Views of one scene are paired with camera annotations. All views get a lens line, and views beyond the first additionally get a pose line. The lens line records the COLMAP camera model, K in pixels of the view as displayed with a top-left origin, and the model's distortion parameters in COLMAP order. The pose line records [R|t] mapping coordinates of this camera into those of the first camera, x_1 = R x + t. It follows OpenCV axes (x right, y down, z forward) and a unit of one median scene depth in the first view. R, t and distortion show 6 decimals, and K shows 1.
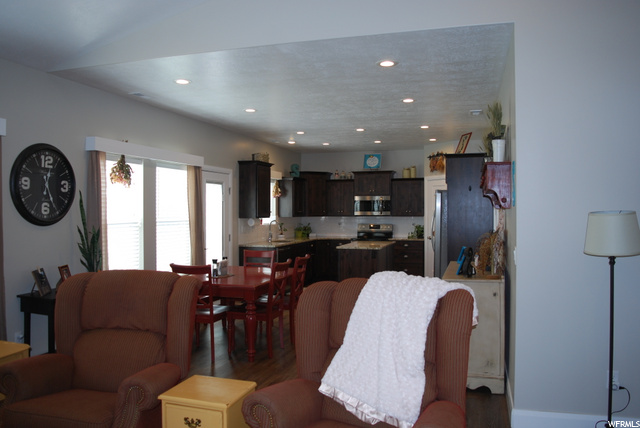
lens RADIAL K [[507.3, 0, 320.0], [0, 507.3, 214.0], [0, 0, 1]] dist [-0.092428, 0.008997]
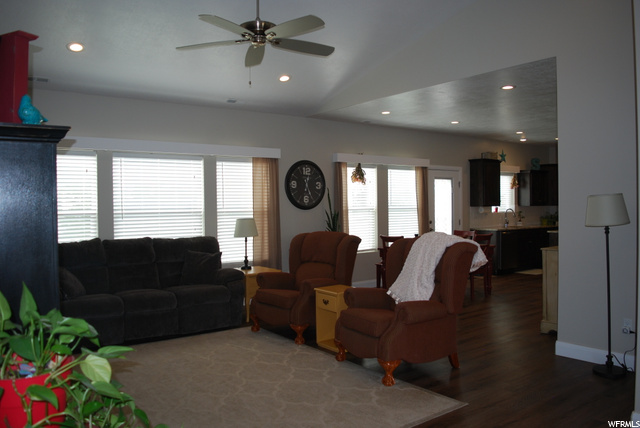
lens RADIAL K [[507.3, 0, 320.0], [0, 507.3, 214.0], [0, 0, 1]] dist [-0.092428, 0.008997]
pose [[0.806195, 0.001036, -0.591649, 0.261635], [0.006228, 0.999928, 0.010236, 0.011333], [0.591617, -0.011937, 0.806131, -0.187566]]
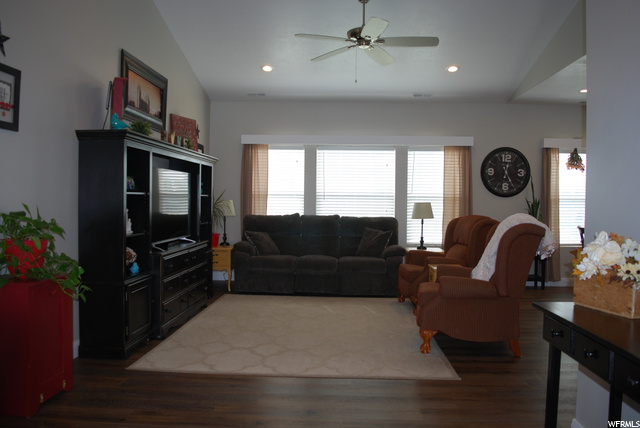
lens RADIAL K [[507.3, 0, 320.0], [0, 507.3, 214.0], [0, 0, 1]] dist [-0.092428, 0.008997]
pose [[0.247290, 0.029586, -0.968490, 0.480165], [-0.021145, 0.999460, 0.025133, 0.026957], [0.968711, 0.014264, 0.247783, -0.005079]]
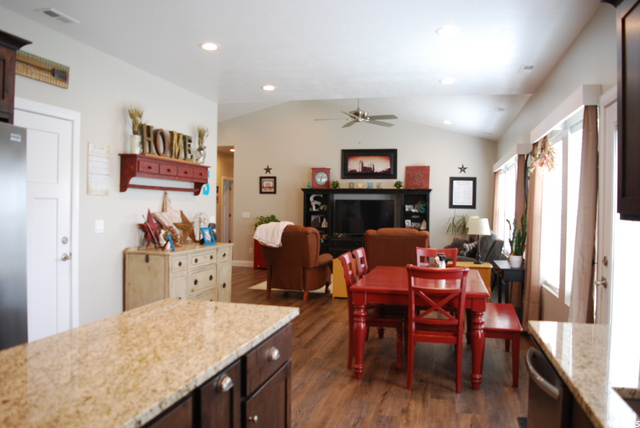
lens RADIAL K [[507.3, 0, 320.0], [0, 507.3, 214.0], [0, 0, 1]] dist [-0.092428, 0.008997]
pose [[-0.998524, -0.011715, -0.053042, 0.031933], [-0.012731, 0.999741, 0.018856, 0.006421], [0.052808, 0.019504, -0.998414, 1.187097]]
